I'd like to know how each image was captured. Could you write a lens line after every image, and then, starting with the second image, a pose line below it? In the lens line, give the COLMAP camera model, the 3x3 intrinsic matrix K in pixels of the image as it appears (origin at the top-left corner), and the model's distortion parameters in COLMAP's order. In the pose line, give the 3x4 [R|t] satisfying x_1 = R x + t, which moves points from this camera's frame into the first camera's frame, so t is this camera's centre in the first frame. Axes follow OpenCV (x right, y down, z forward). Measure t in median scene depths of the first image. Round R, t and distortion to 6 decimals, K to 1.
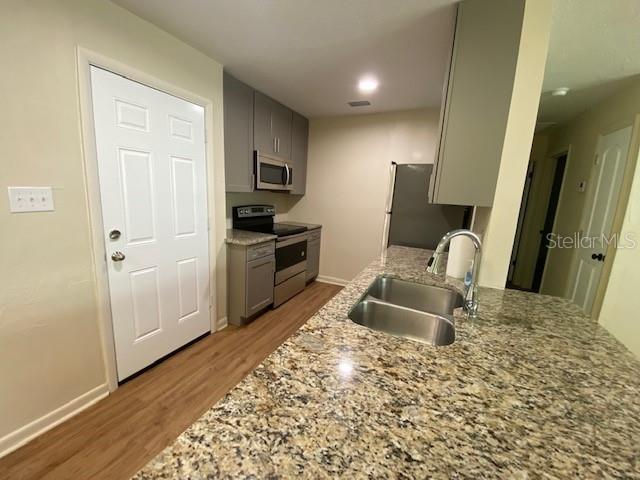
lens RADIAL K [[260.7, 0, 317.7], [0, 260.7, 238.6], [0, 0, 1]] dist [0.035792, -0.027680]
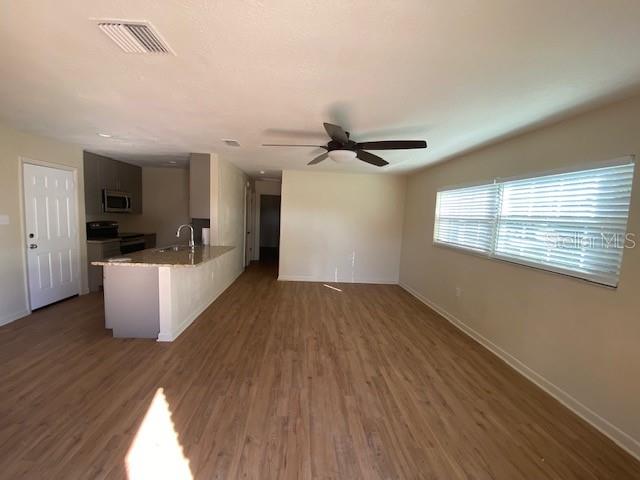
lens RADIAL K [[260.7, 0, 317.7], [0, 260.7, 238.6], [0, 0, 1]] dist [0.035792, -0.027680]
pose [[0.876000, -0.062519, 0.478243, 0.173017], [0.090102, 0.995320, -0.034926, 0.199980], [-0.473821, 0.073685, 0.877533, -1.352804]]
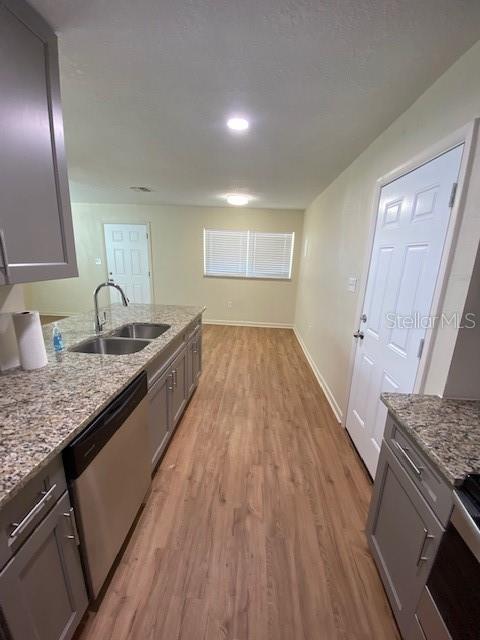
lens RADIAL K [[260.7, 0, 240.7], [0, 260.7, 317.7], [0, 0, 1]] dist [0.035792, -0.027680]
pose [[-0.925630, -0.000396, -0.378430, 0.169740], [-0.149540, 0.918996, 0.364807, -0.262800], [0.347631, 0.394266, -0.850709, 1.277081]]
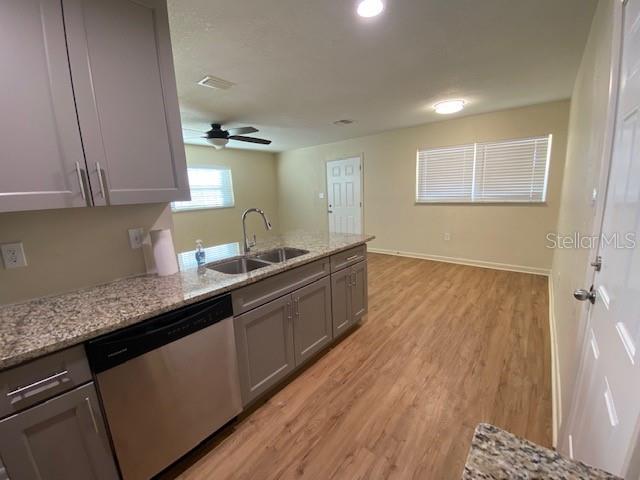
lens RADIAL K [[260.7, 0, 317.7], [0, 260.7, 238.6], [0, 0, 1]] dist [0.035792, -0.027680]
pose [[-0.966739, -0.056218, 0.249509, -0.188110], [0.038363, 0.932635, 0.358777, -0.219318], [-0.252870, 0.356415, -0.899458, 1.179603]]
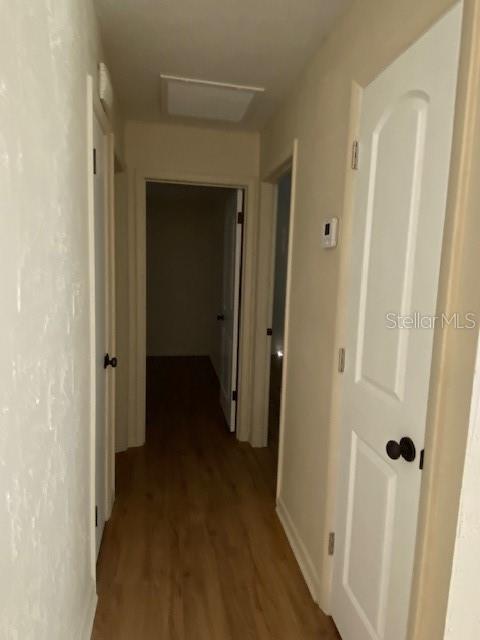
lens RADIAL K [[407.4, 0, 240.0], [0, 407.4, 320.0], [0, 0, 1]] dist [0.046198, -0.043235]
pose [[0.817170, -0.096853, 0.568202, 0.618582], [0.112574, 0.993615, 0.007466, -0.102609], [-0.565297, 0.057863, 0.822856, 0.664411]]
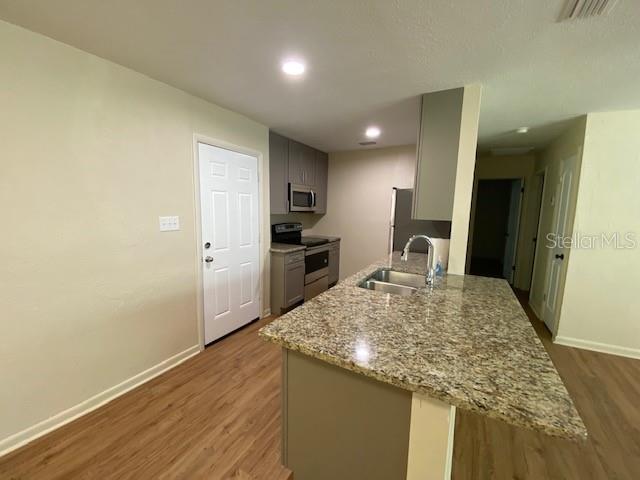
lens RADIAL K [[260.7, 0, 317.7], [0, 260.7, 238.6], [0, 0, 1]] dist [0.035792, -0.027680]
pose [[0.997121, -0.022845, -0.072306, -0.004262], [0.018503, 0.998017, -0.060159, 0.036550], [0.073537, 0.058648, 0.995567, -0.344077]]
